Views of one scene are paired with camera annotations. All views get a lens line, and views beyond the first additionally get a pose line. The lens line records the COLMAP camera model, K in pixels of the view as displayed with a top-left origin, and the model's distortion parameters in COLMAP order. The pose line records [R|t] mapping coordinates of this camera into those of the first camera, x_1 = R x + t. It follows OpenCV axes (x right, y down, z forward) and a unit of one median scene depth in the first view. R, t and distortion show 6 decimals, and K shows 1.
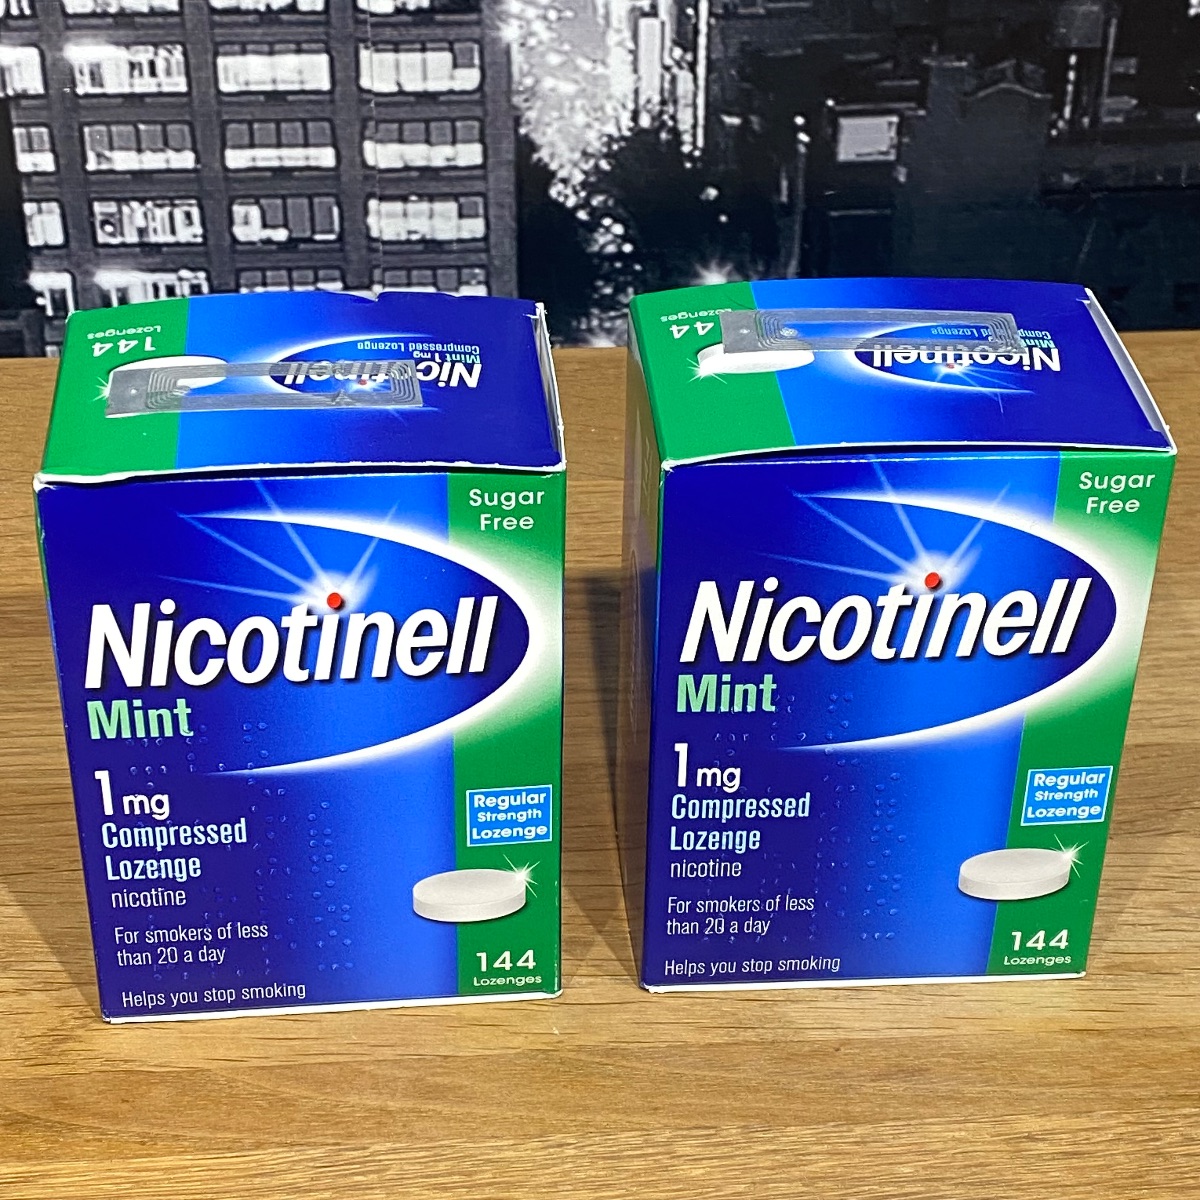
lens RADIAL K [[2403.9, 0, 577.7], [0, 2403.9, 617.4], [0, 0, 1]] dist [0.196241, -0.710068]
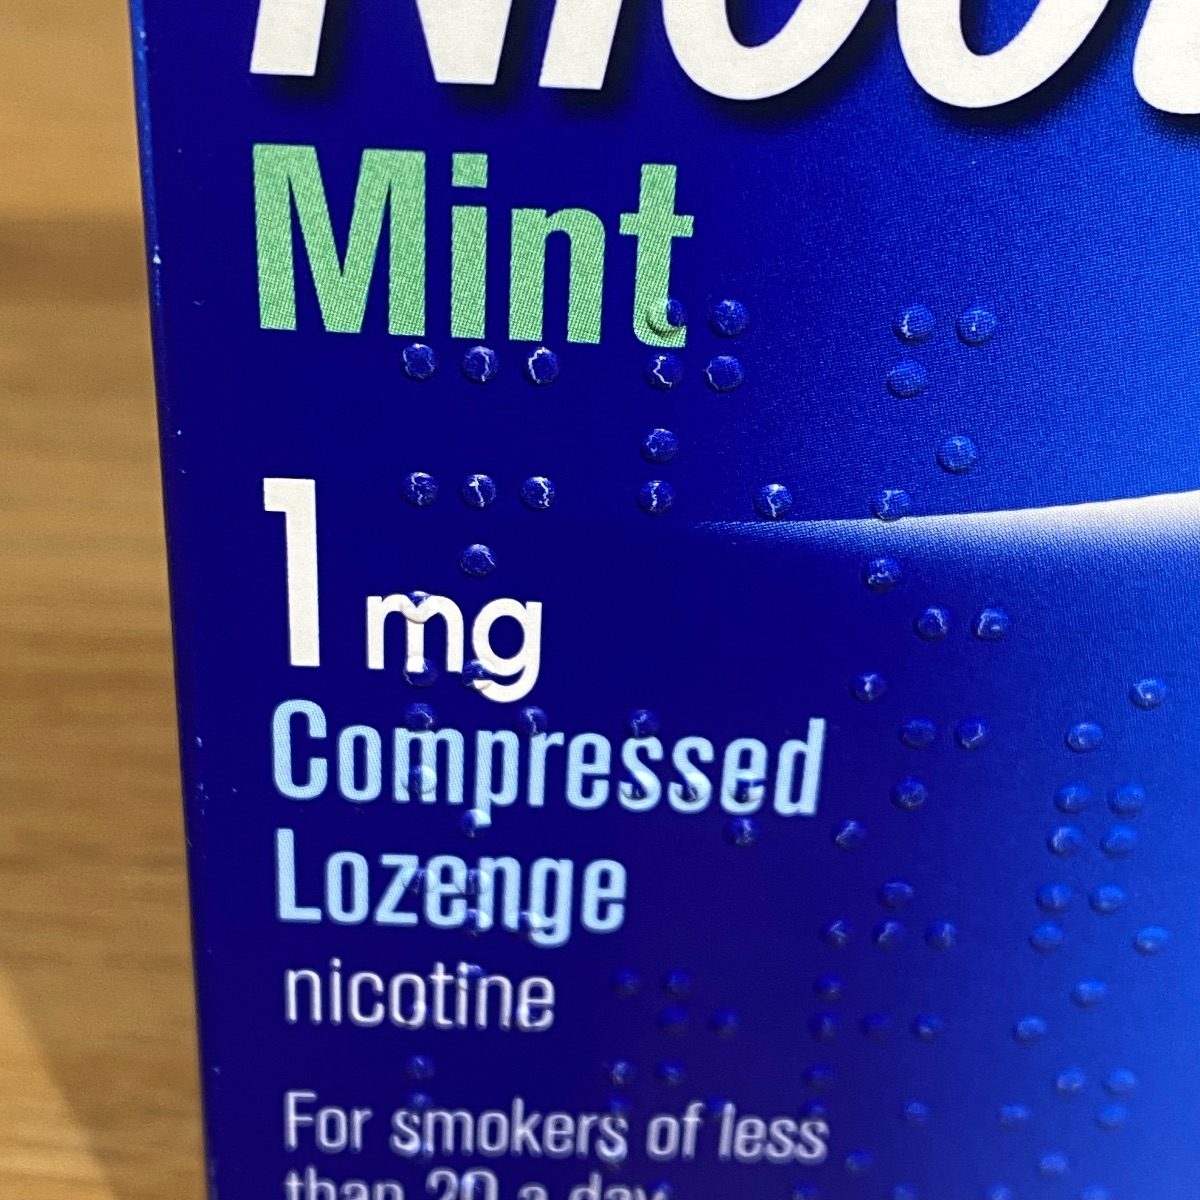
lens RADIAL K [[2417.9, 0, 615.1], [0, 2417.9, 600.4], [0, 0, 1]] dist [0.166712, -0.406063]
pose [[0.997331, 0.065929, -0.031360, -0.151528], [-0.066137, 0.997795, -0.005628, 0.072810], [0.030920, 0.007687, 0.999492, 0.737729]]
